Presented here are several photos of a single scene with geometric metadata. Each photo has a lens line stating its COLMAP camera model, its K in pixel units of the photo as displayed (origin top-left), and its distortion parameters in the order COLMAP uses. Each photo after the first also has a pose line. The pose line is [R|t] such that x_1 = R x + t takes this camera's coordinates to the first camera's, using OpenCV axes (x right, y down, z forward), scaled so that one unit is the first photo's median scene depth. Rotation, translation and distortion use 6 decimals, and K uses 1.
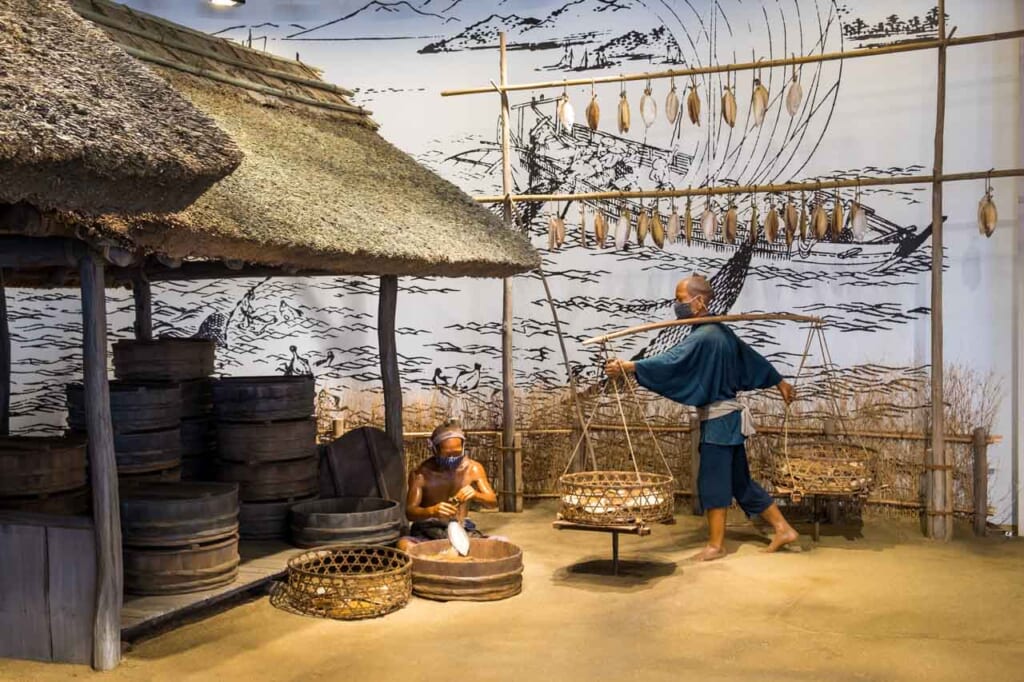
lens RADIAL K [[1096.6, 0, 512.0], [0, 1096.6, 341.0], [0, 0, 1]] dist [0.004882, 0.004235]
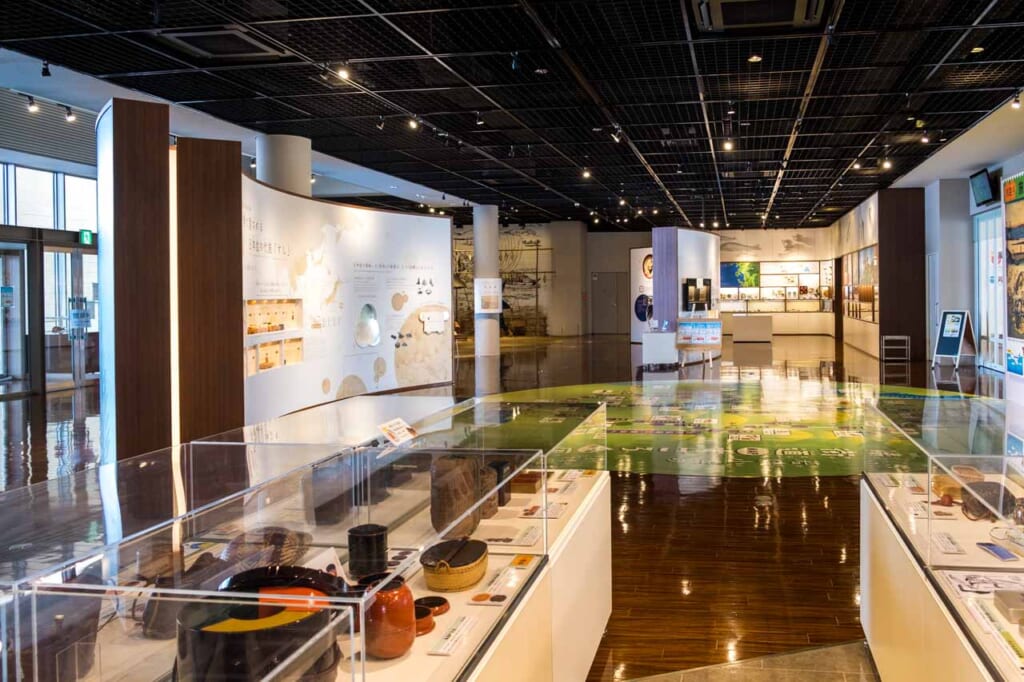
lens RADIAL K [[801.9, 0, 512.0], [0, 801.9, 341.0], [0, 0, 1]] dist [0.000160, -0.000022]
pose [[0.975883, -0.009538, 0.218087, -0.612490], [0.005367, 0.999791, 0.019708, 0.119158], [-0.218230, -0.018062, 0.975730, -2.864587]]
